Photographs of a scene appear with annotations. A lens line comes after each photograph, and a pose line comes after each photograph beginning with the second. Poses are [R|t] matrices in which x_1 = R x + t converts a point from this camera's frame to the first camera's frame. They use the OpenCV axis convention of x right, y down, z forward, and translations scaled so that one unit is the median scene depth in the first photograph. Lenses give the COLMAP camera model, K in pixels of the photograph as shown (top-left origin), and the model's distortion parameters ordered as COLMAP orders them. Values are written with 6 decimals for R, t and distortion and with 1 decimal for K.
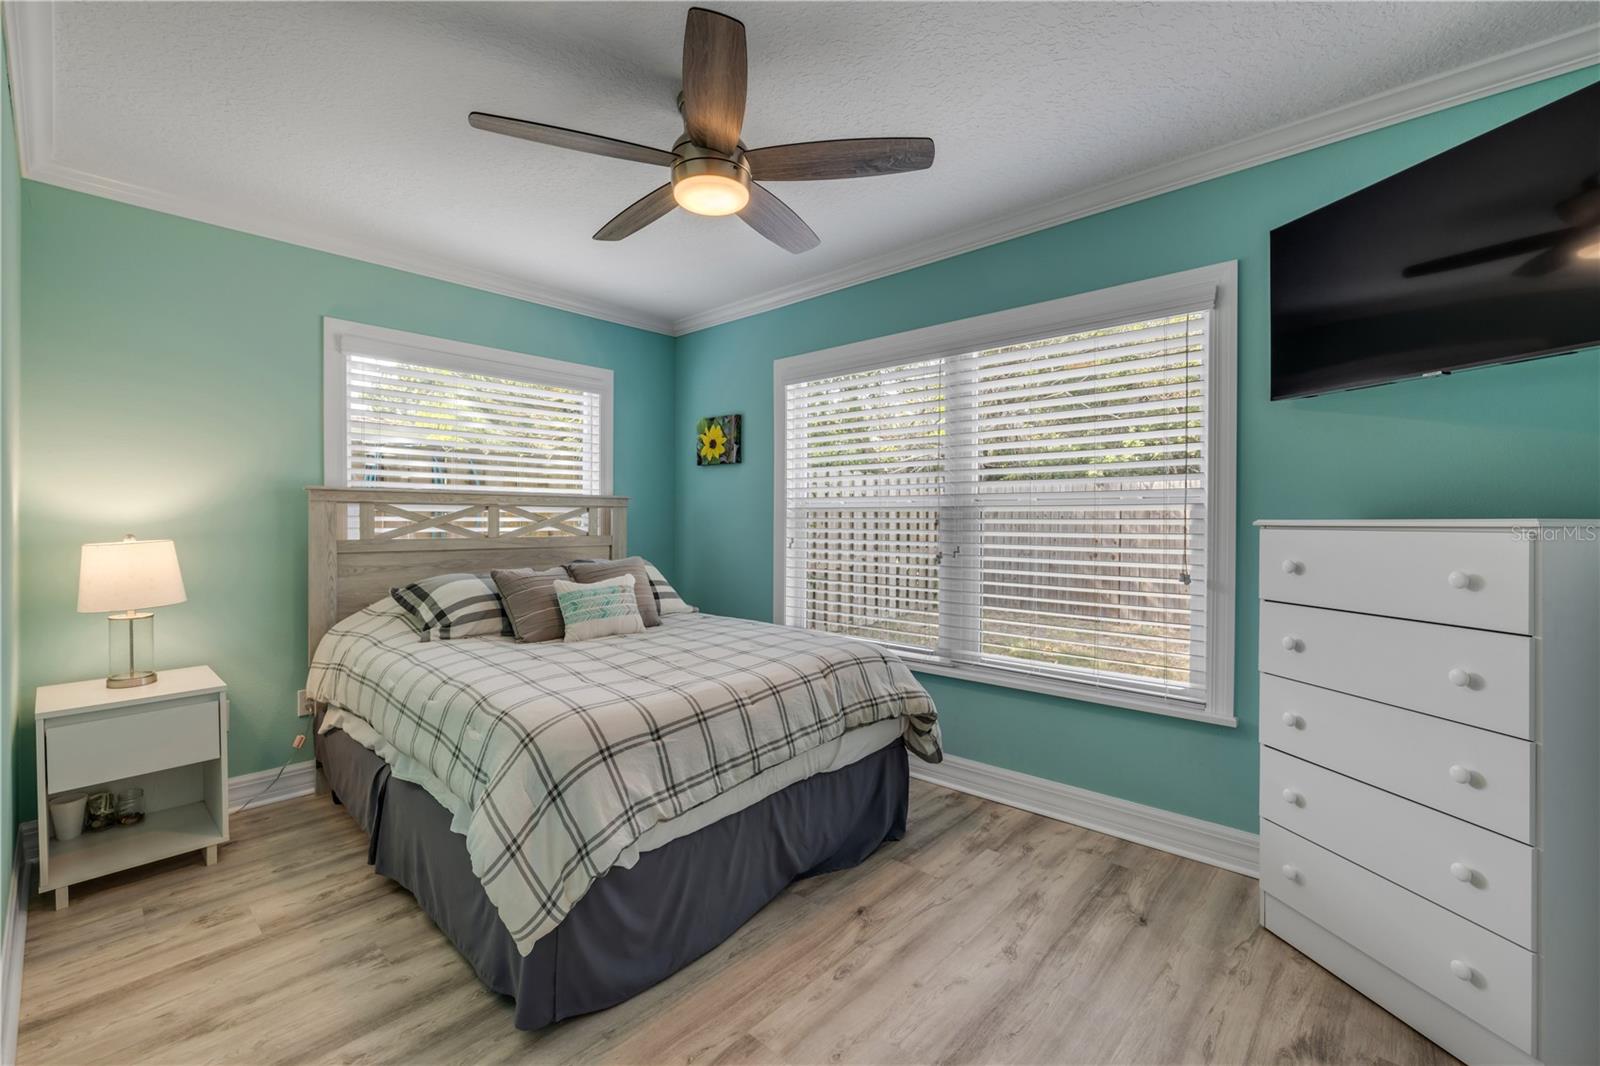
lens RADIAL K [[684.0, 0, 779.4], [0, 684.0, 519.6], [0, 0, 1]] dist [-0.001892, 0.000108]
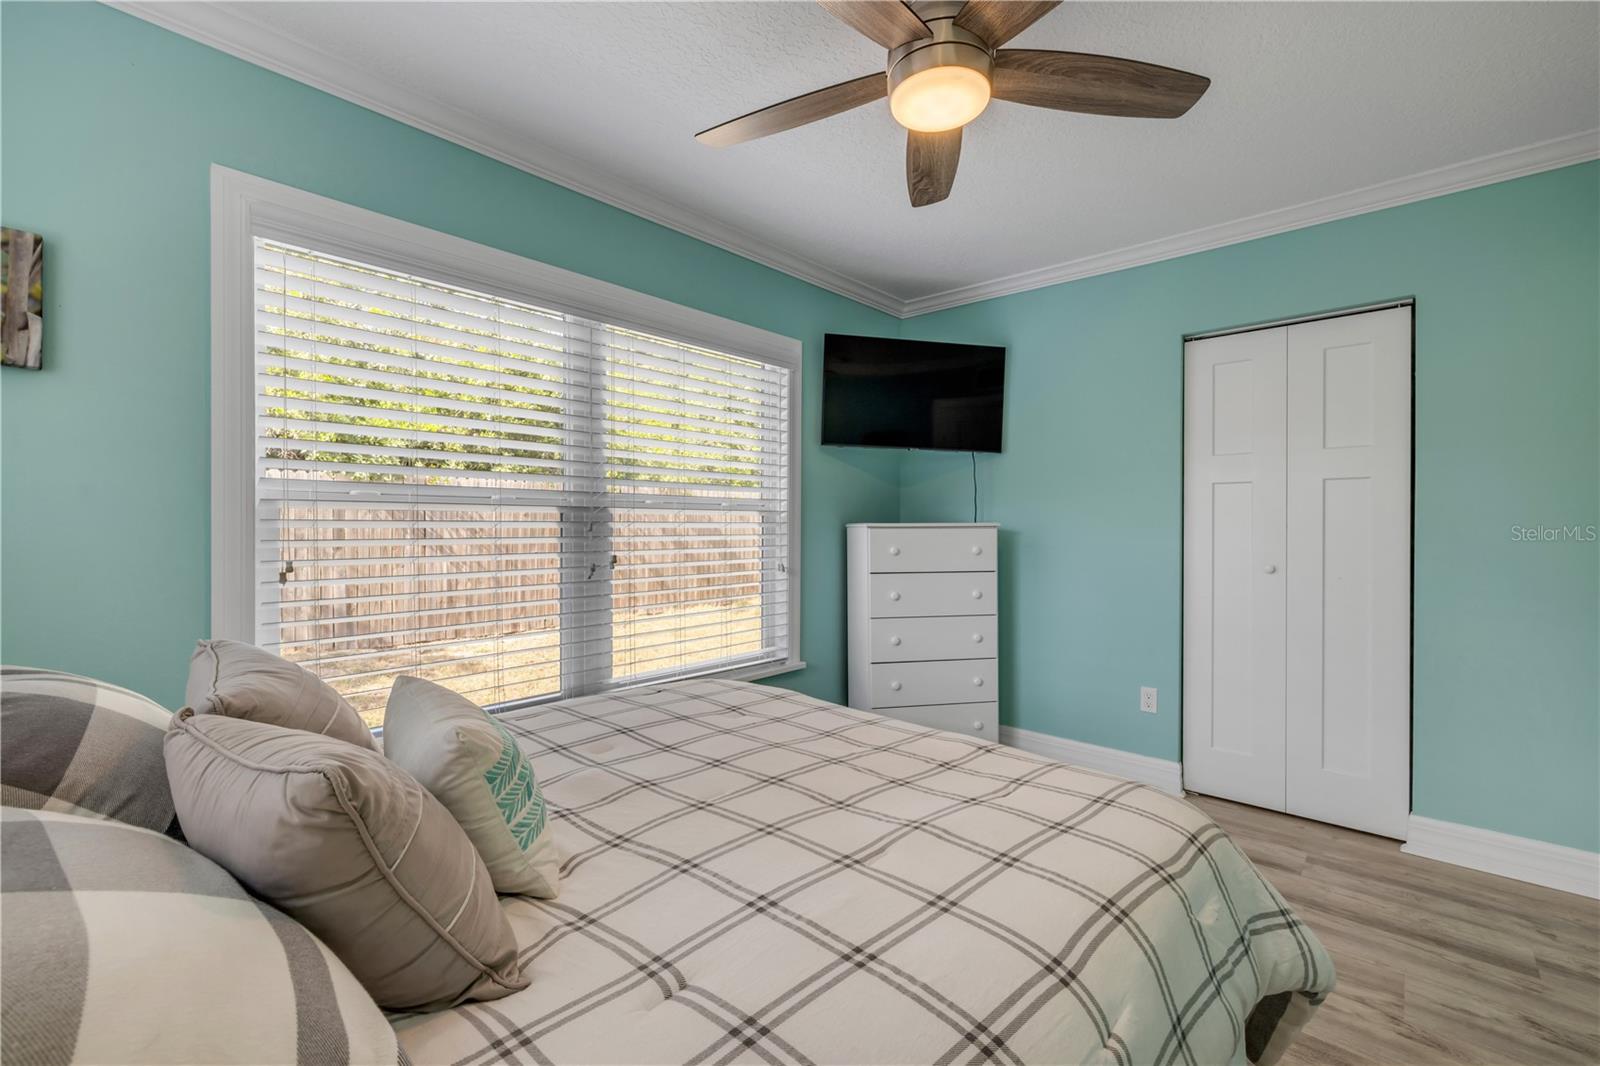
lens RADIAL K [[684.0, 0, 779.4], [0, 684.0, 519.6], [0, 0, 1]] dist [-0.001892, 0.000108]
pose [[-0.004672, -0.000208, 0.999989, -0.632845], [-0.013578, 0.999908, 0.000144, -0.006407], [-0.999897, -0.013577, -0.004675, 0.861441]]
